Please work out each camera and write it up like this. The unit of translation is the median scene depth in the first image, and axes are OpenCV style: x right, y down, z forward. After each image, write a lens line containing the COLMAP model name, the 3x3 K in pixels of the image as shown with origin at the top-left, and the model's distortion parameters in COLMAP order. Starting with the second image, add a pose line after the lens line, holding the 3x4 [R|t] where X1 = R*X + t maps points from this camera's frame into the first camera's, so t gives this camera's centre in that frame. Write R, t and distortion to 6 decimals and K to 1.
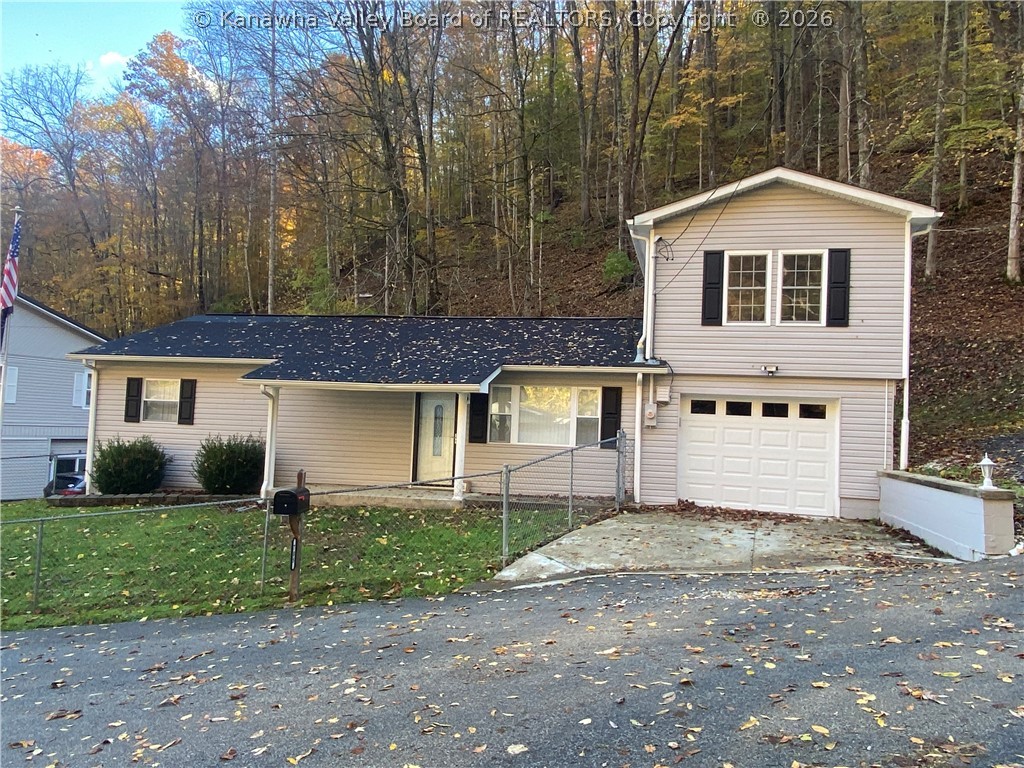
lens RADIAL K [[752.6, 0, 512.0], [0, 752.6, 384.0], [0, 0, 1]] dist [0.089608, -0.000009]
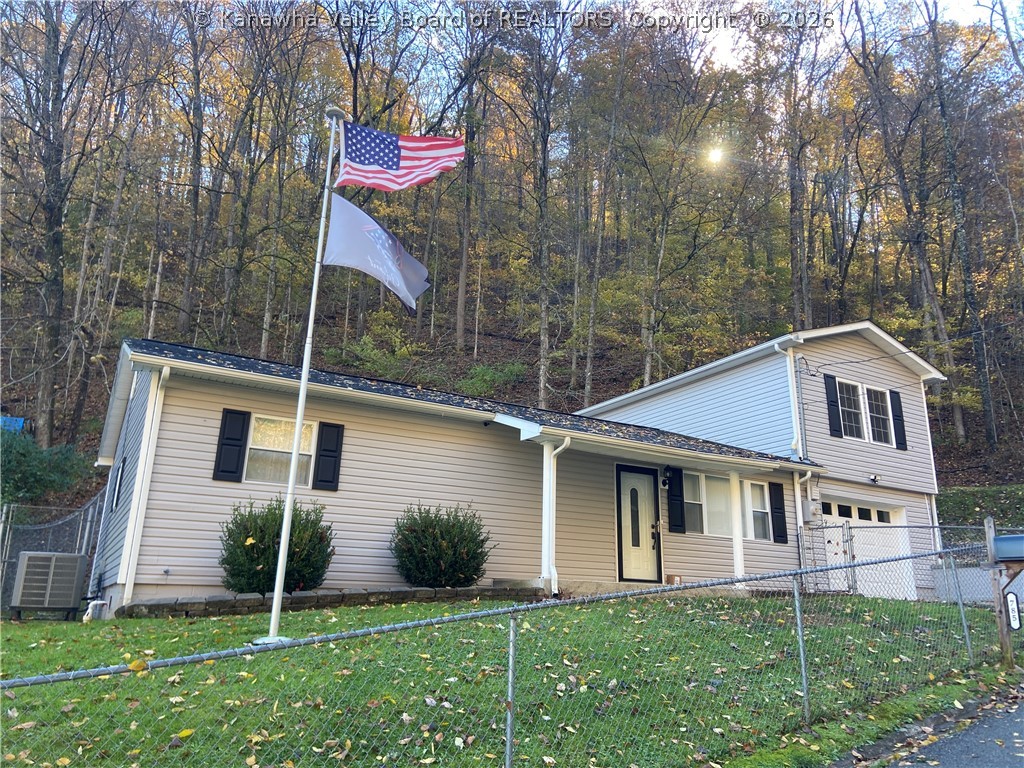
lens RADIAL K [[775.1, 0, 529.6], [0, 775.1, 382.8], [0, 0, 1]] dist [0.073697, -0.000792]
pose [[0.720558, 0.176840, 0.670465, -0.899190], [-0.027682, 0.973497, -0.227017, 0.129393], [-0.692842, 0.145019, 0.706357, 0.461340]]
